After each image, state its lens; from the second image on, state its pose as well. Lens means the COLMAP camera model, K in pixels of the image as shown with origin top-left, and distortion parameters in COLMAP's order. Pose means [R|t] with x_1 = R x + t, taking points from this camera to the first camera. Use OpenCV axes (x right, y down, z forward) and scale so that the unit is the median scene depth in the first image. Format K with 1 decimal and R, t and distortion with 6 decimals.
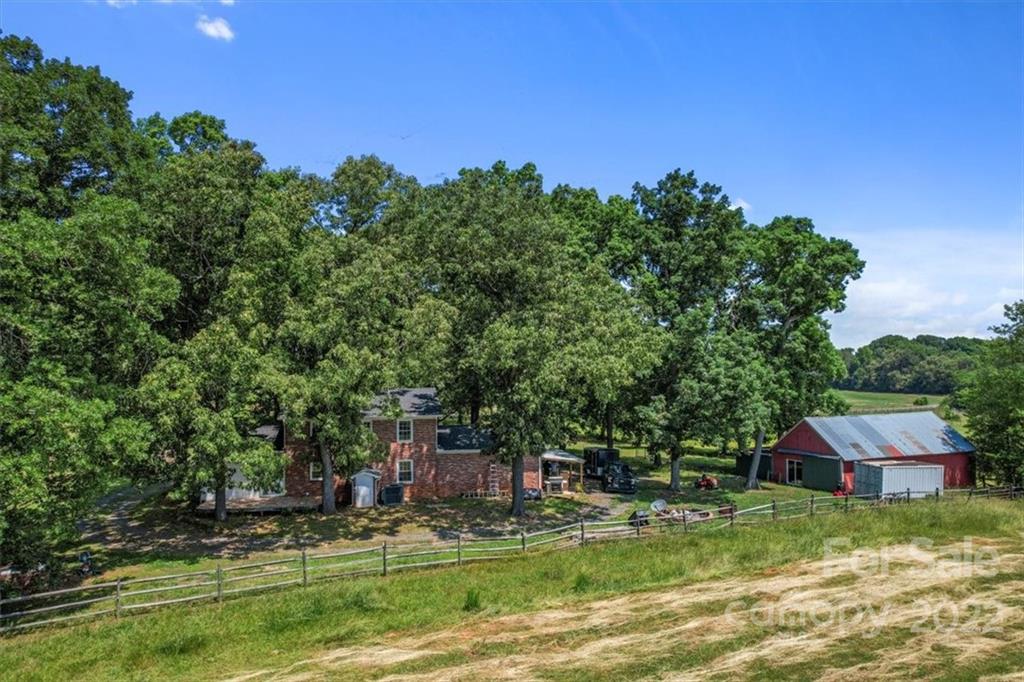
lens RADIAL K [[638.4, 0, 512.0], [0, 638.4, 341.0], [0, 0, 1]] dist [-0.097730, 0.079083]
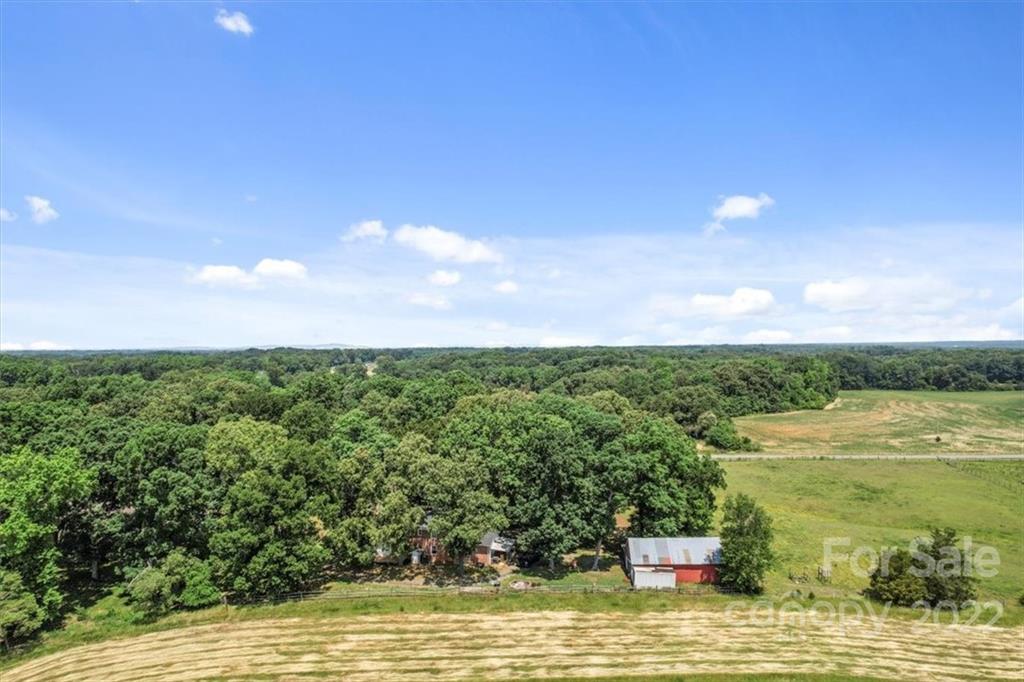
lens RADIAL K [[638.4, 0, 512.0], [0, 638.4, 341.0], [0, 0, 1]] dist [-0.097730, 0.079083]
pose [[0.925921, -0.005561, -0.377676, 1.395213], [0.024514, 0.998668, 0.045394, -0.953171], [0.376921, -0.051290, 0.924824, -1.527800]]
